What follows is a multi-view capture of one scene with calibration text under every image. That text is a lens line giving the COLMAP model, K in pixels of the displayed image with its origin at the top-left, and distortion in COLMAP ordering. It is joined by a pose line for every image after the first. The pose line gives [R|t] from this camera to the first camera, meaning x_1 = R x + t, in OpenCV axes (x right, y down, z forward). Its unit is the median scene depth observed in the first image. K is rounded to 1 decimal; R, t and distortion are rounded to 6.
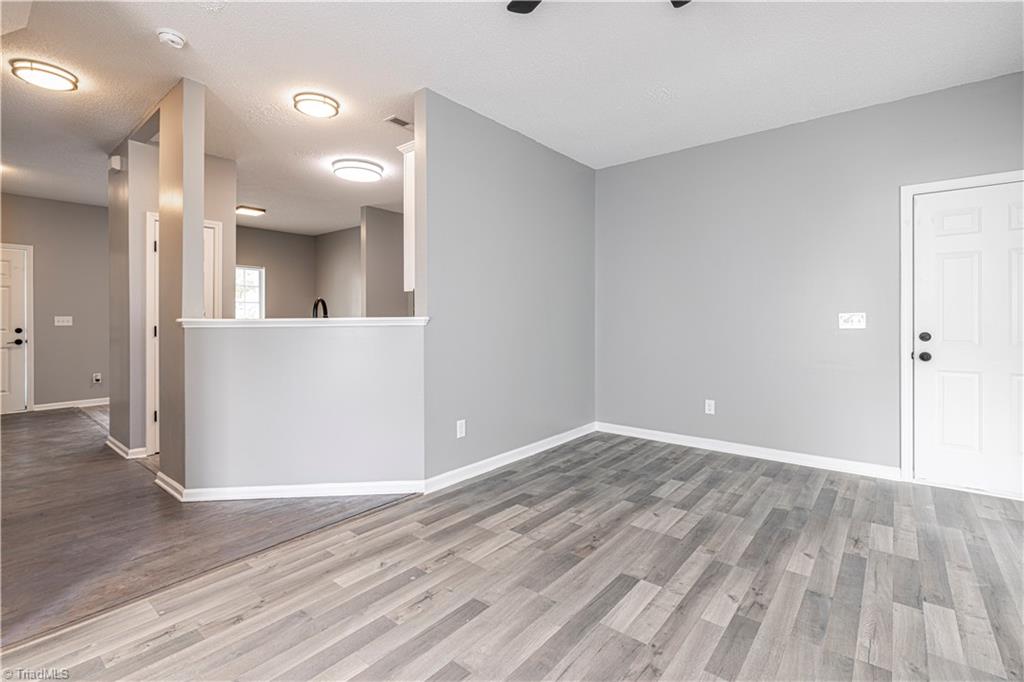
lens RADIAL K [[468.4, 0, 510.5], [0, 468.4, 317.9], [0, 0, 1]] dist [-0.000363, 0.000090]
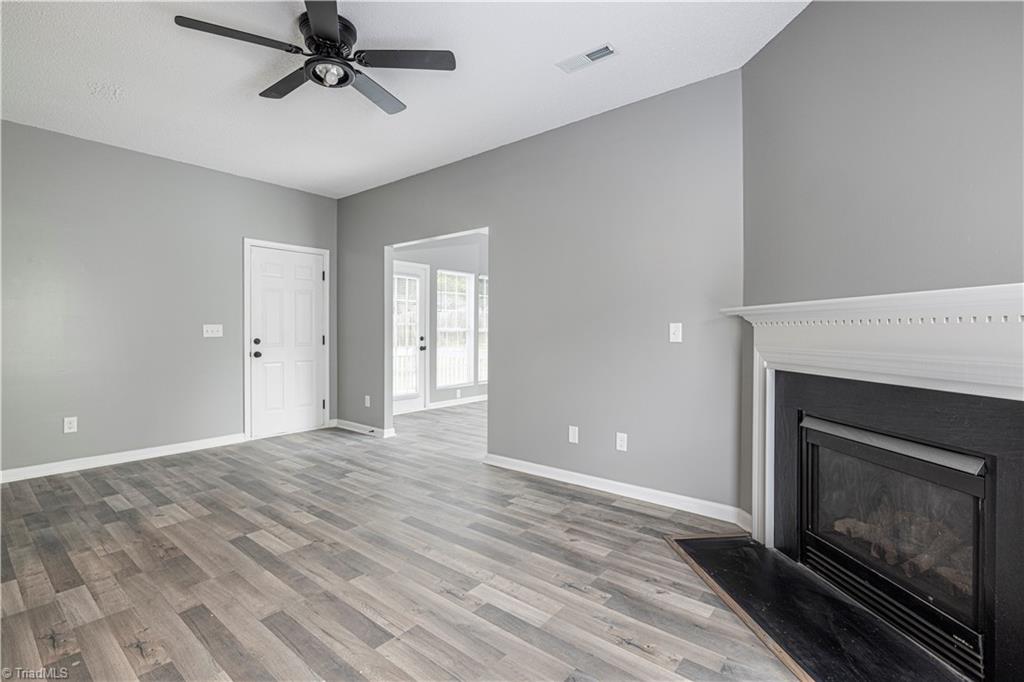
lens RADIAL K [[468.4, 0, 512.0], [0, 468.4, 341.8], [0, 0, 1]] dist [-0.000363, 0.000090]
pose [[-0.006495, -0.022123, 0.999734, -0.758167], [-0.008260, 0.999722, 0.022069, 0.001400], [-0.999945, -0.008114, -0.006676, 0.225503]]
